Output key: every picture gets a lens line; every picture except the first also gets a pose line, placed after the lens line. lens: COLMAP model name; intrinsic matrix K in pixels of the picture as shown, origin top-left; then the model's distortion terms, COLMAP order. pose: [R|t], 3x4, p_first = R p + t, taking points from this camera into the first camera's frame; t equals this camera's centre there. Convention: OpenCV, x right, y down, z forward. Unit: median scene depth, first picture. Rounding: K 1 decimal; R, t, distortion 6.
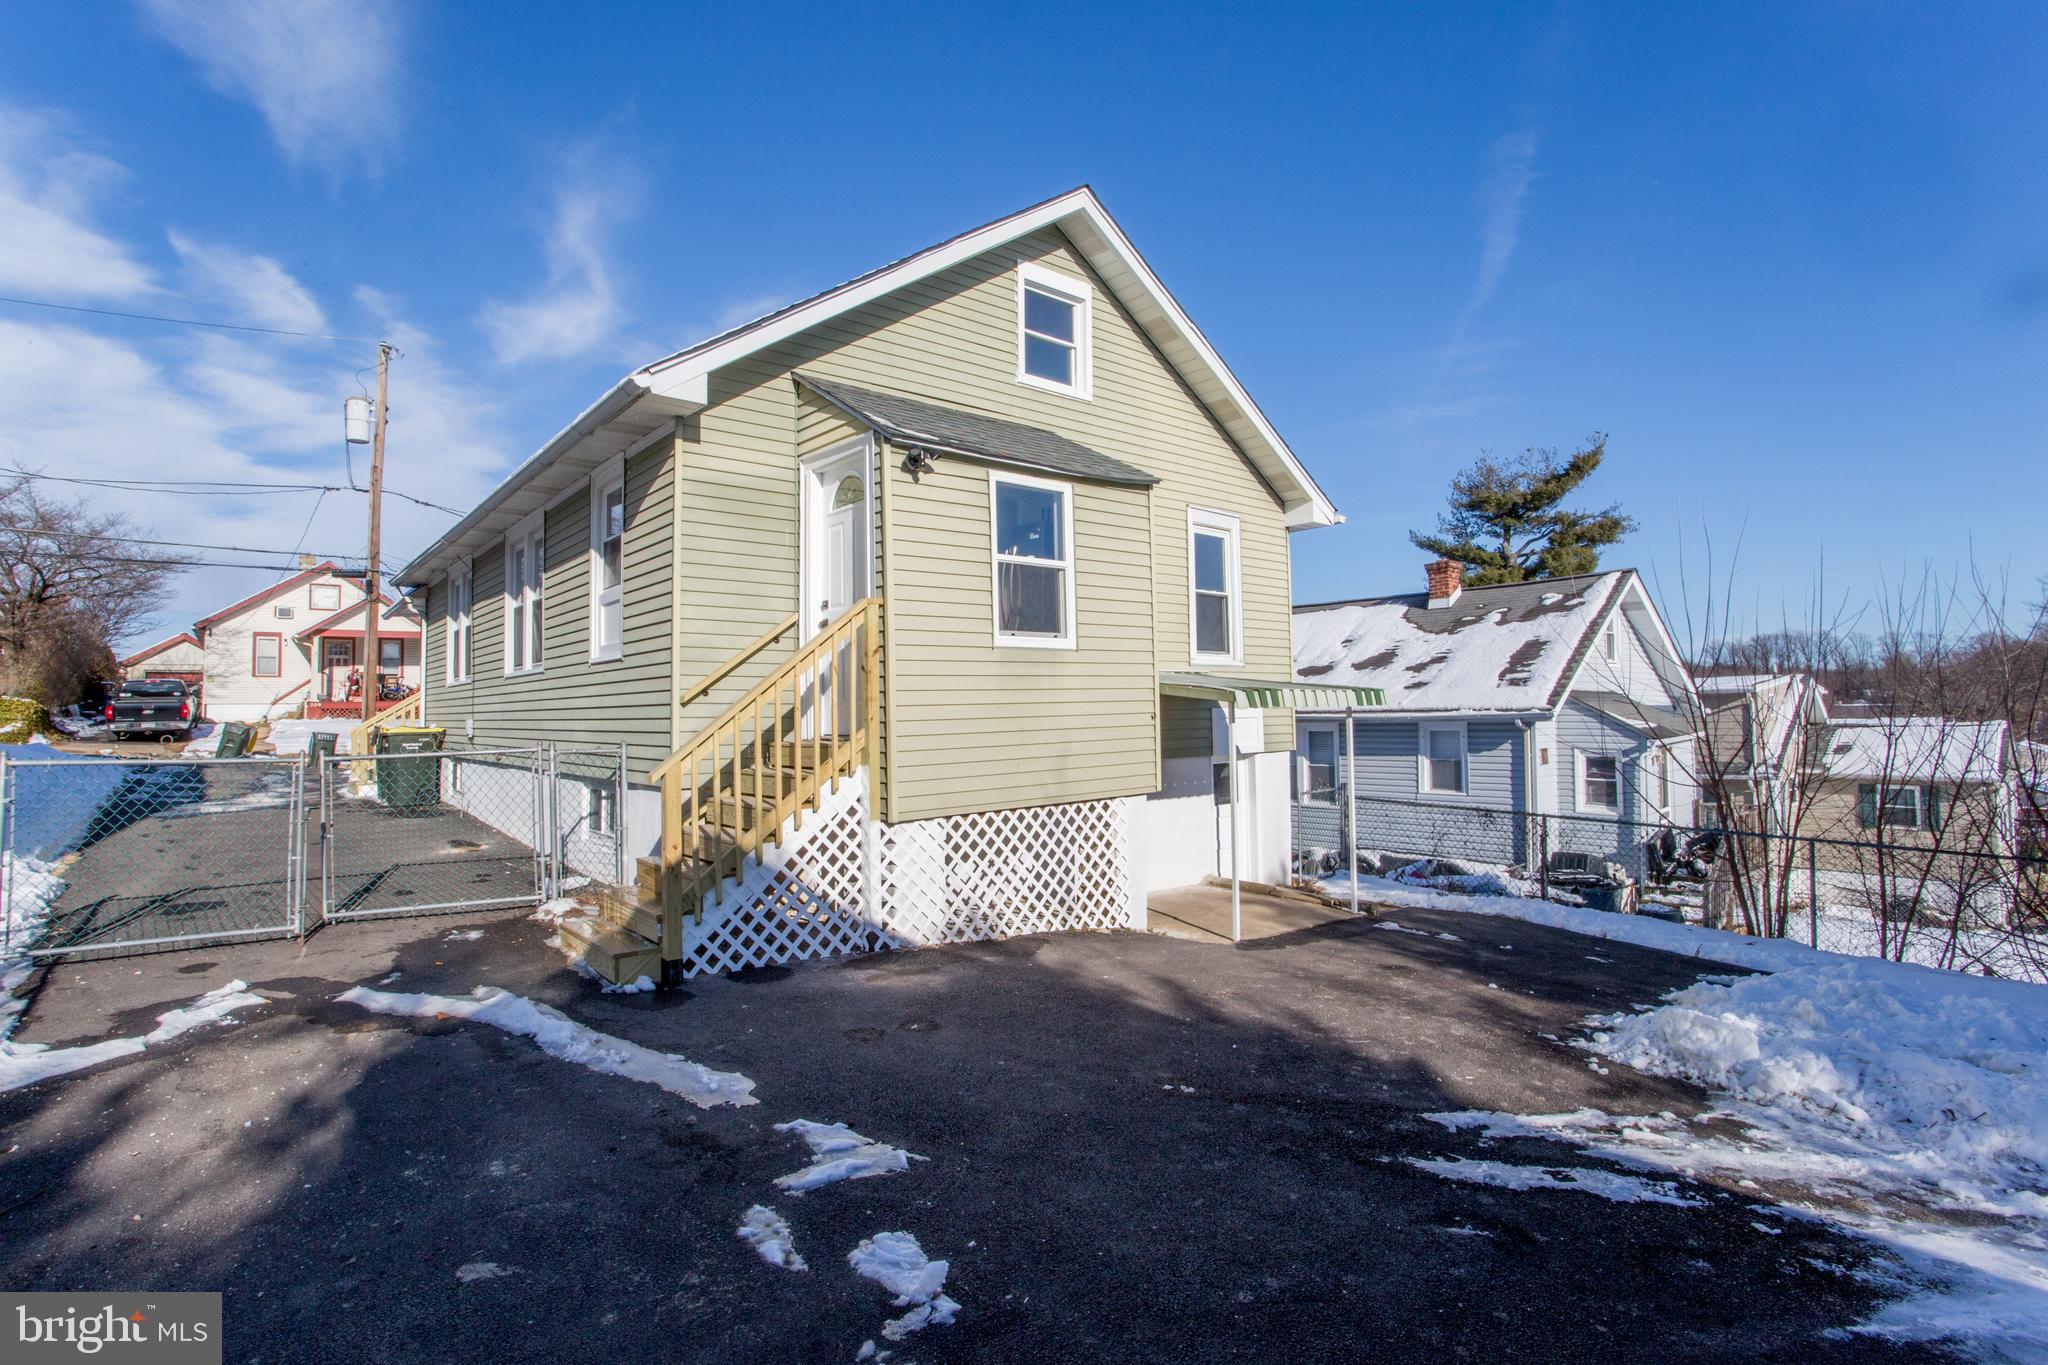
lens RADIAL K [[987.3, 0, 1014.8], [0, 987.3, 672.8], [0, 0, 1]] dist [-0.071911, 0.027391]
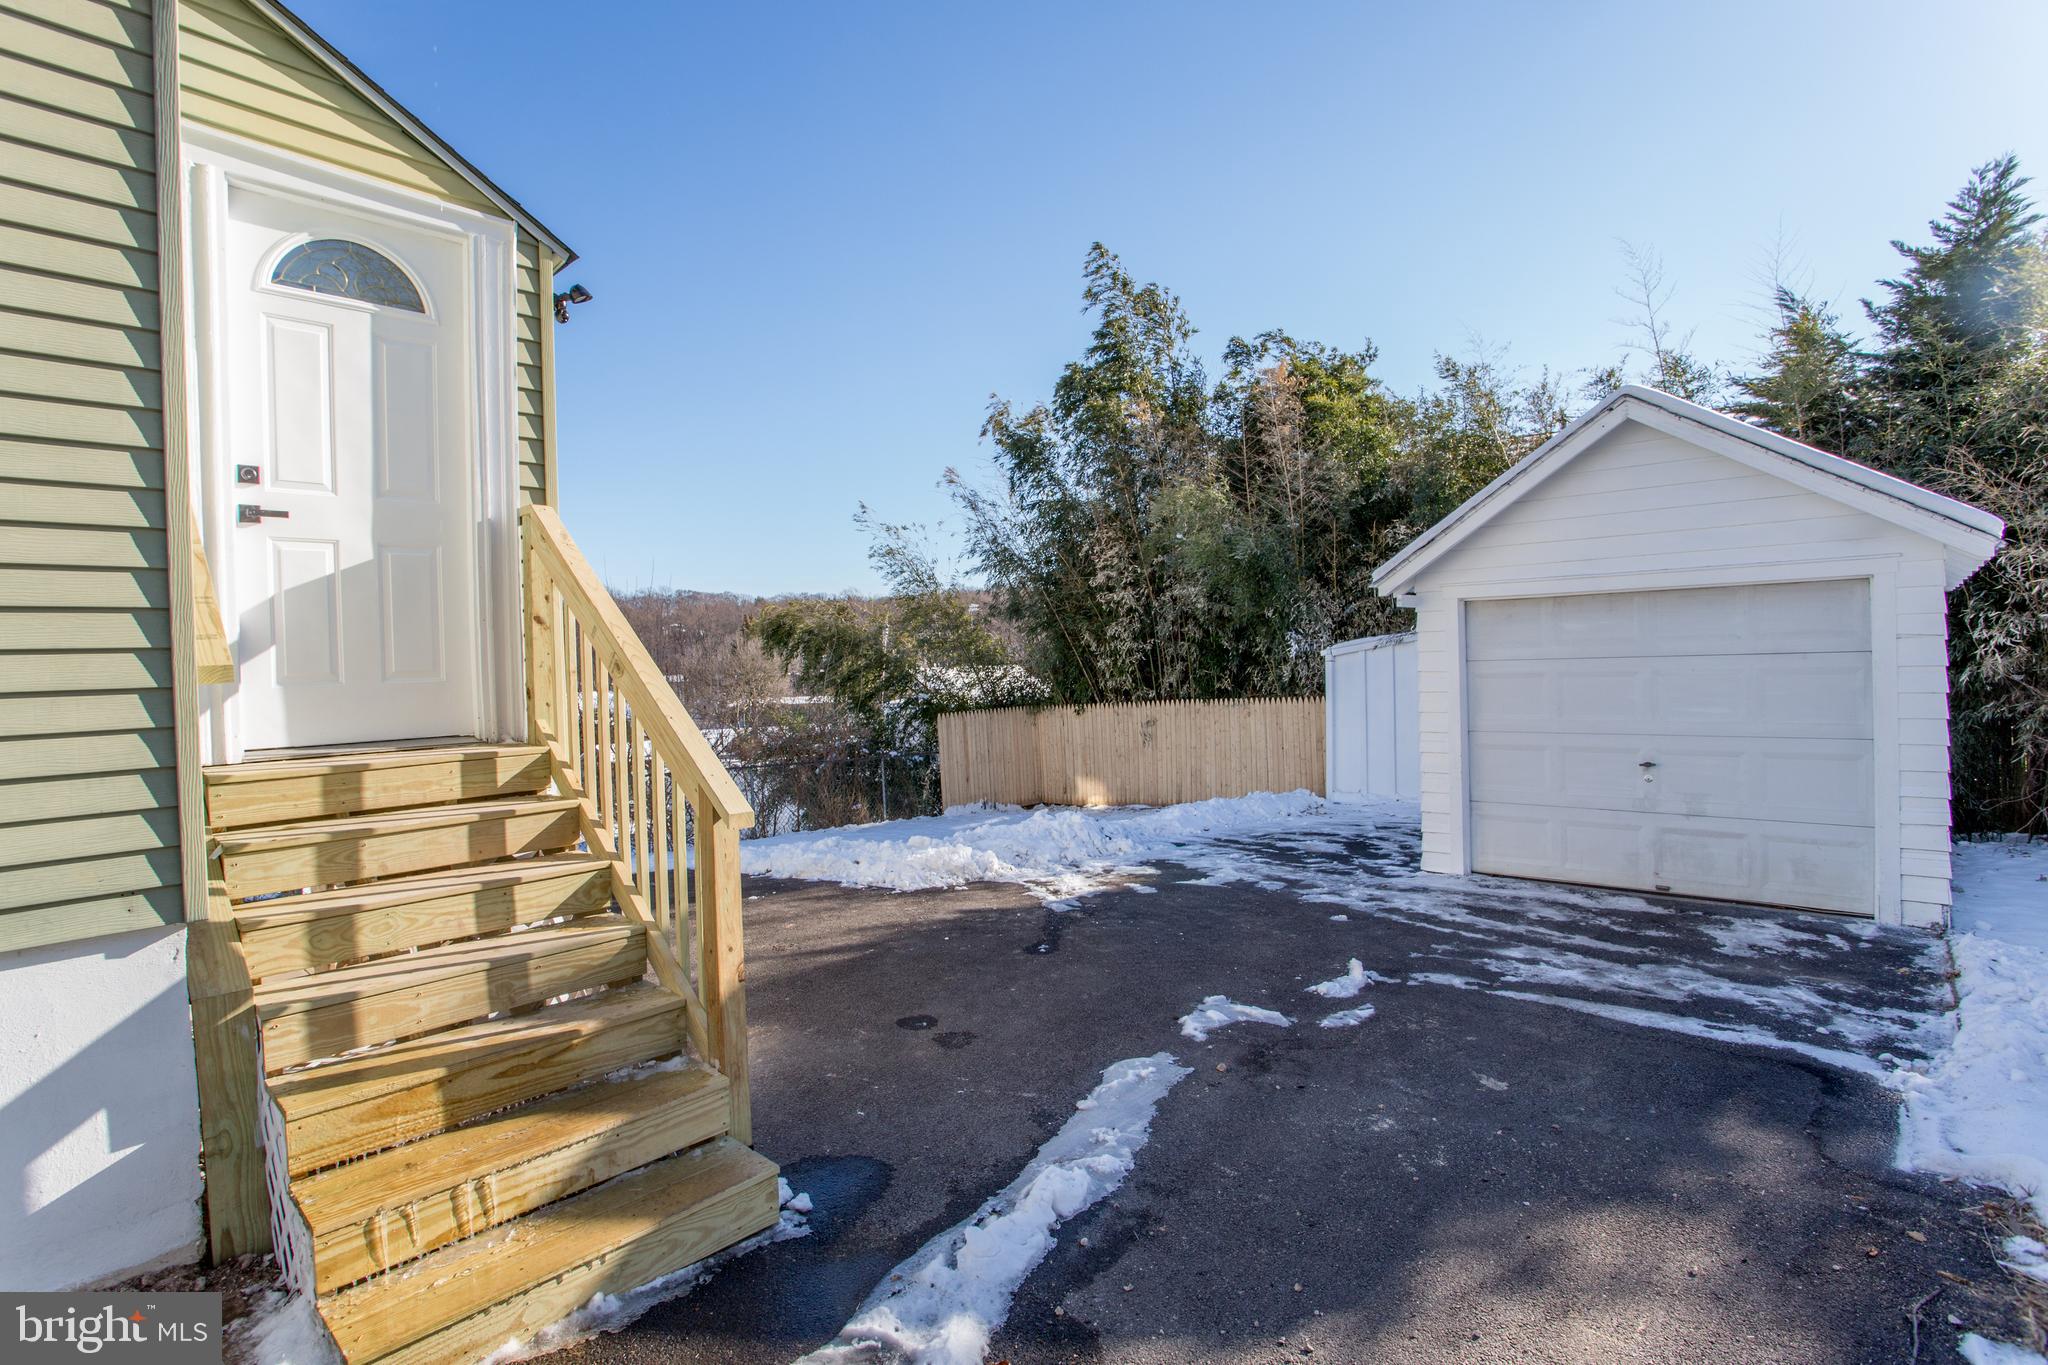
lens RADIAL K [[987.3, 0, 1014.8], [0, 987.3, 672.8], [0, 0, 1]] dist [-0.071911, 0.027391]
pose [[-0.124378, -0.000993, 0.992234, -1.268436], [-0.011002, 0.999939, -0.000378, 0.040498], [-0.992174, -0.010964, -0.124382, 1.282369]]
